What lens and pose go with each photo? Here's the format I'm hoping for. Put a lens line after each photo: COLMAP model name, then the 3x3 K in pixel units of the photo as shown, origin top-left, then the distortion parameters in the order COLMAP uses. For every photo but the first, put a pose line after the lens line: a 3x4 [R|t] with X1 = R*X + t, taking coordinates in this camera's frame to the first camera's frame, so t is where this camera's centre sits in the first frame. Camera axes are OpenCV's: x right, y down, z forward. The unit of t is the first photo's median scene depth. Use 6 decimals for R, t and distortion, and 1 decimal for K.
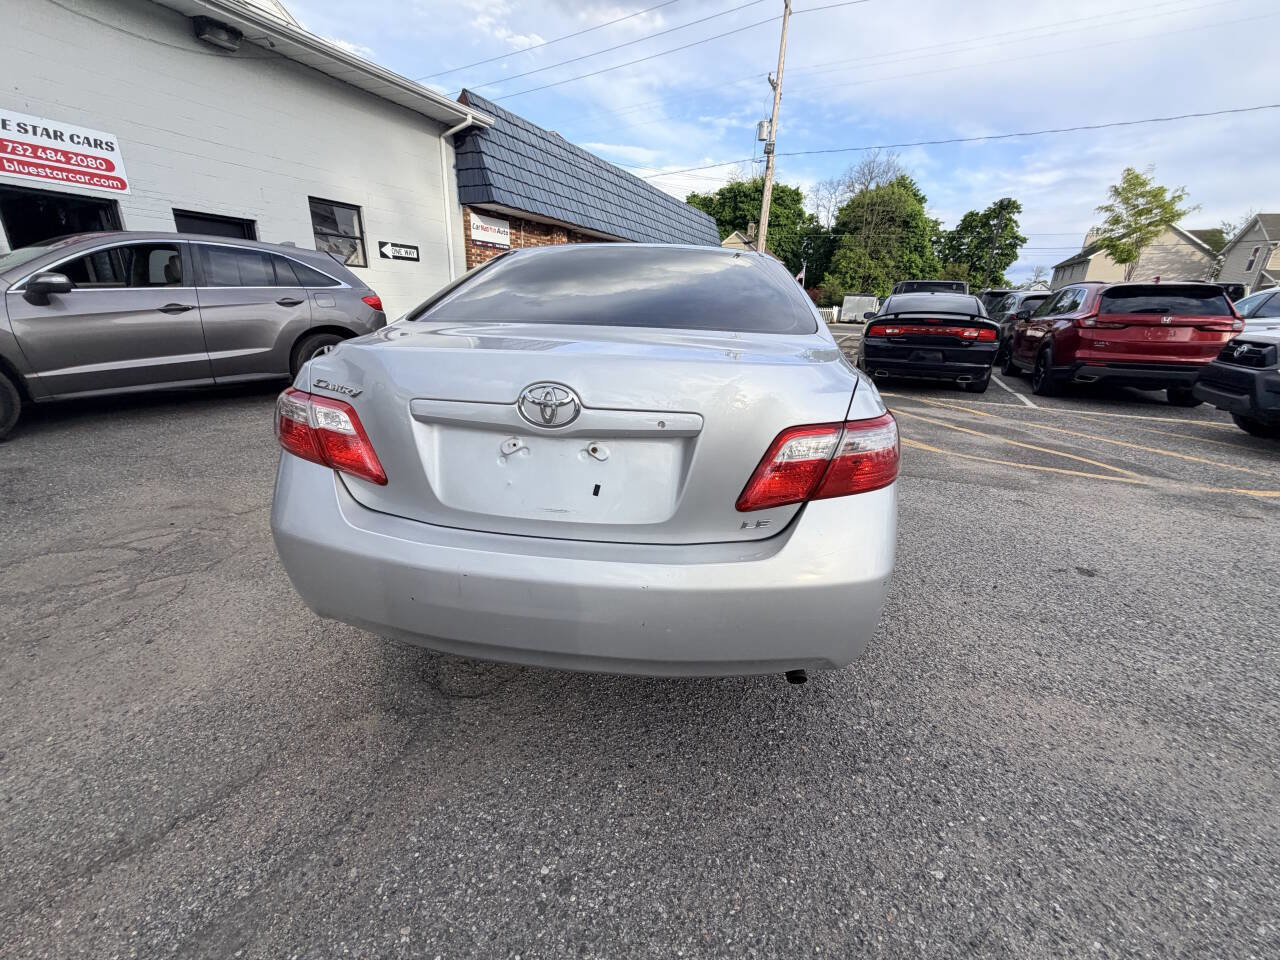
lens RADIAL K [[508.0, 0, 637.6], [0, 508.0, 479.0], [0, 0, 1]] dist [-0.000323, -0.000169]
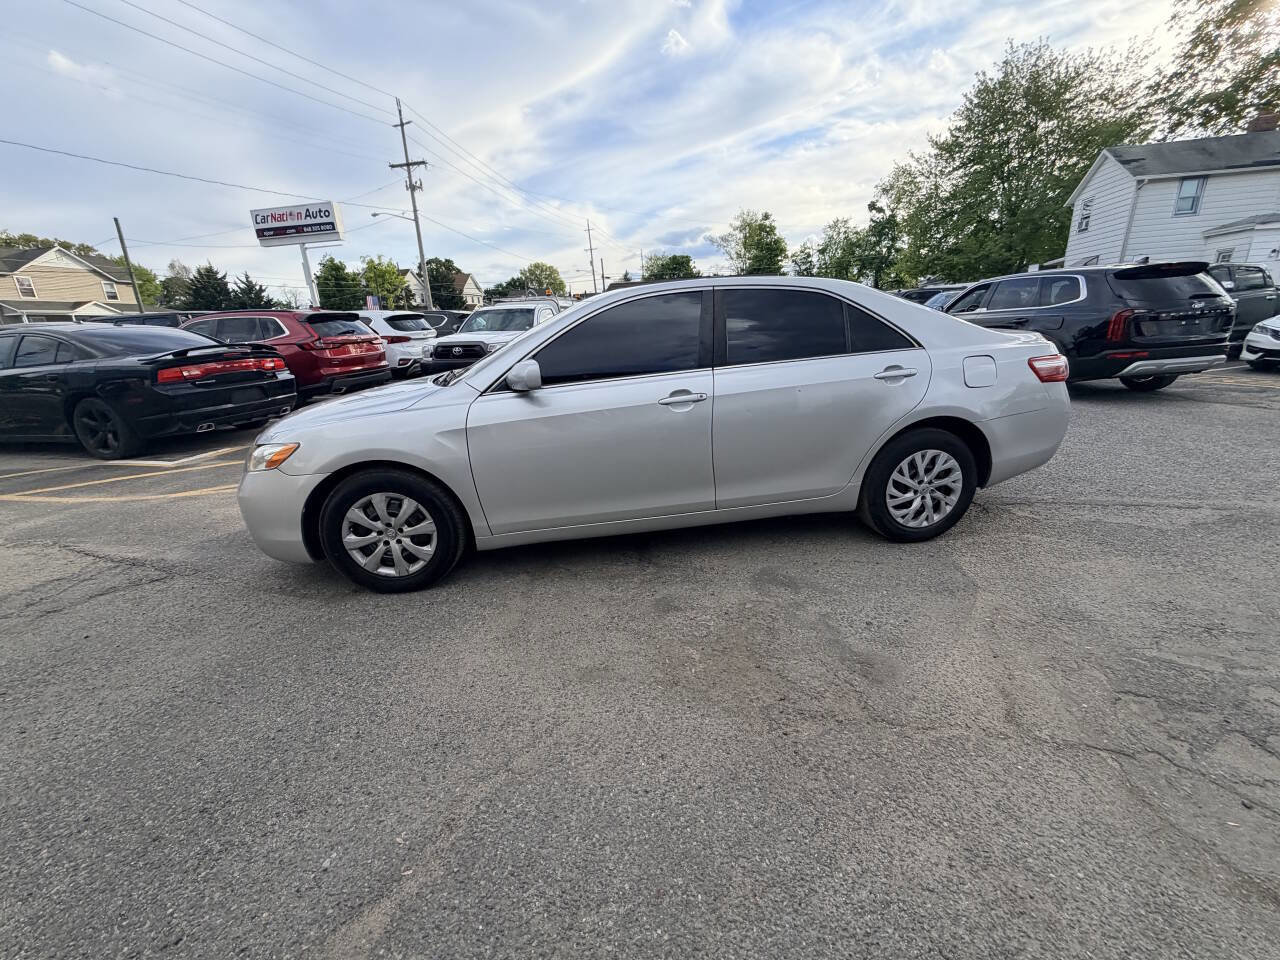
lens RADIAL K [[508.0, 0, 637.8], [0, 508.0, 480.0], [0, 0, 1]] dist [-0.000323, -0.000169]
pose [[-0.246022, -0.303989, 0.920361, -0.316026], [0.350873, 0.857214, 0.376924, -0.154989], [-0.903527, 0.415661, -0.104232, 0.406099]]
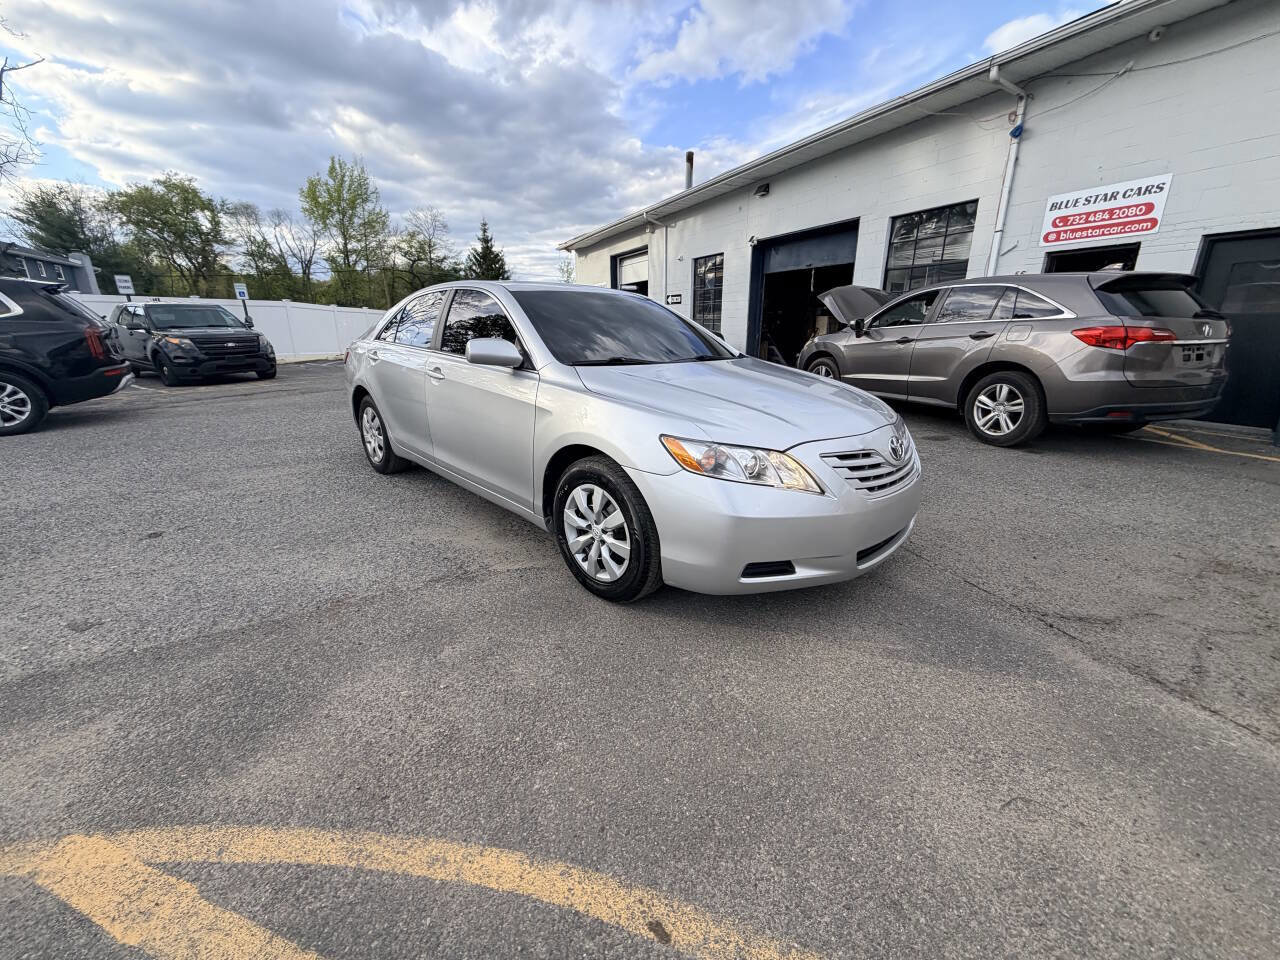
lens RADIAL K [[508.0, 0, 638.8], [0, 508.0, 478.2], [0, 0, 1]] dist [-0.000323, -0.000169]
pose [[-0.616512, 0.191962, -0.763586, 0.273463], [-0.278530, 0.853938, 0.439558, -0.191881], [0.736433, 0.483675, -0.472996, 0.591811]]
